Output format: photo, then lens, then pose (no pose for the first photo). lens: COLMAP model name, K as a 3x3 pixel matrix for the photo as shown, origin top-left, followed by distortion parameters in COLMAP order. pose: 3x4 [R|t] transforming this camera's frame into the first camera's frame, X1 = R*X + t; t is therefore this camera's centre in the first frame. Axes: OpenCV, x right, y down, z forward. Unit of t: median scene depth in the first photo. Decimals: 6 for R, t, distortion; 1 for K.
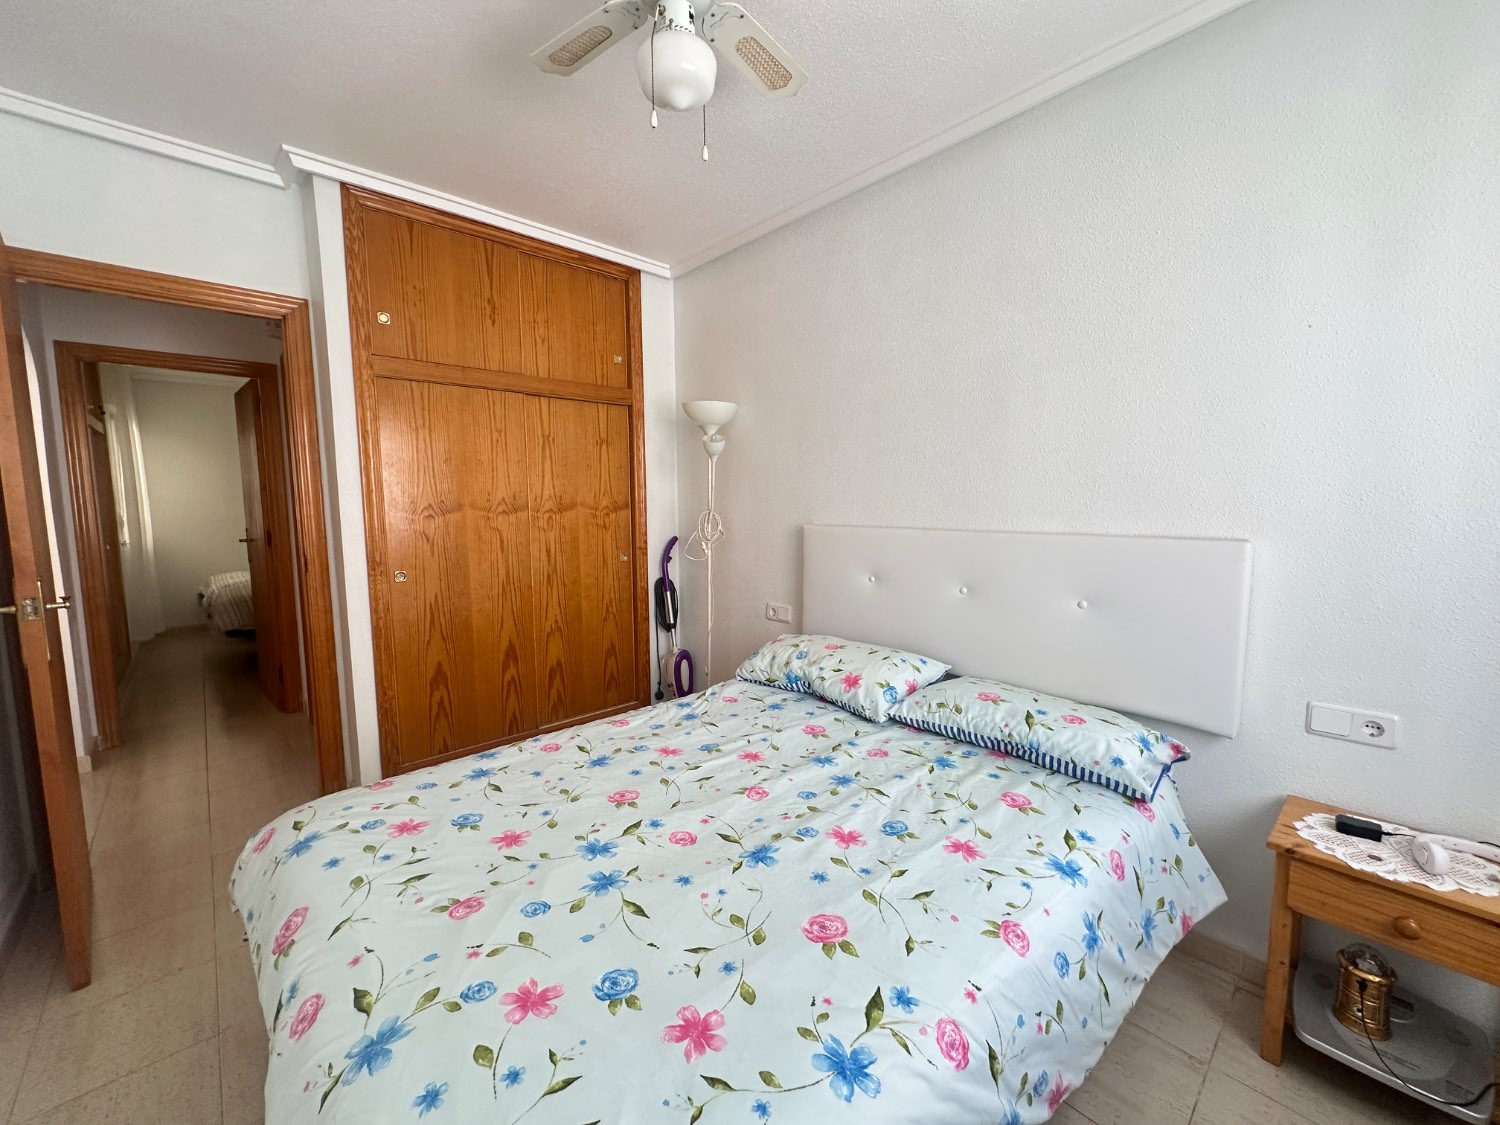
lens RADIAL K [[598.8, 0, 736.4], [0, 598.8, 561.6], [0, 0, 1]] dist [-0.002694, 0.000696]
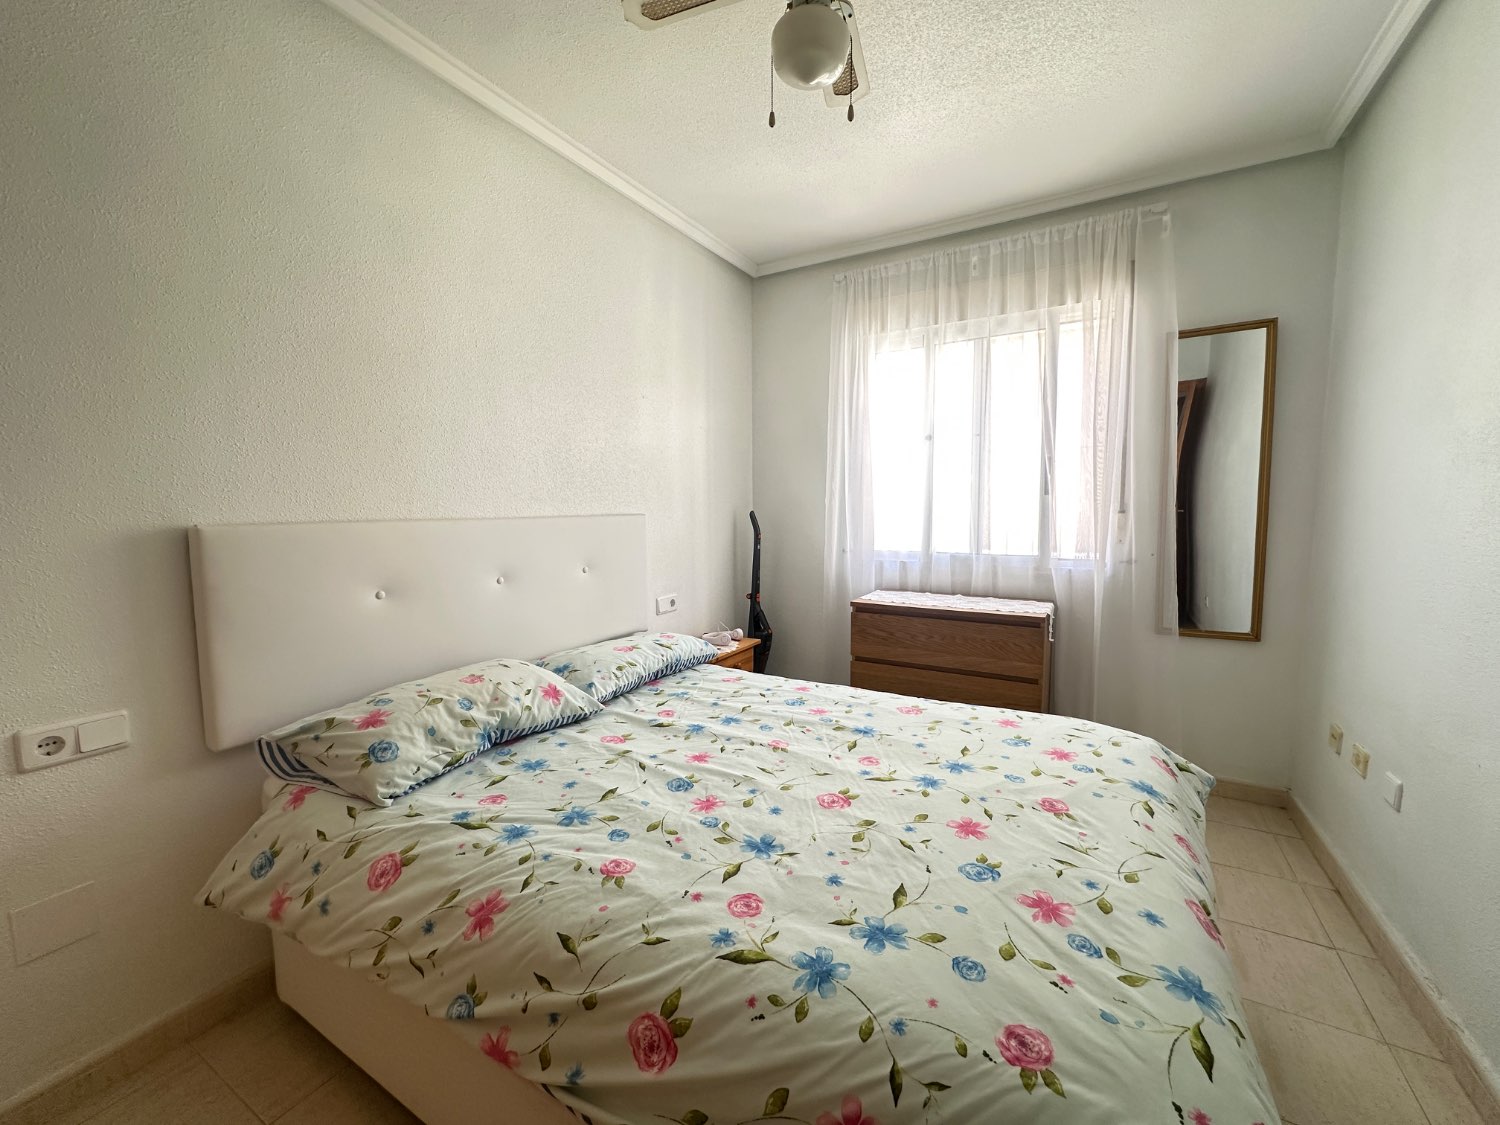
lens RADIAL K [[598.8, 0, 739.0], [0, 598.8, 561.0], [0, 0, 1]] dist [-0.002694, 0.000696]
pose [[-0.304881, -0.083540, 0.948720, -0.995323], [0.101250, 0.987657, 0.119506, -0.094666], [-0.946993, 0.132493, -0.292659, 1.377137]]
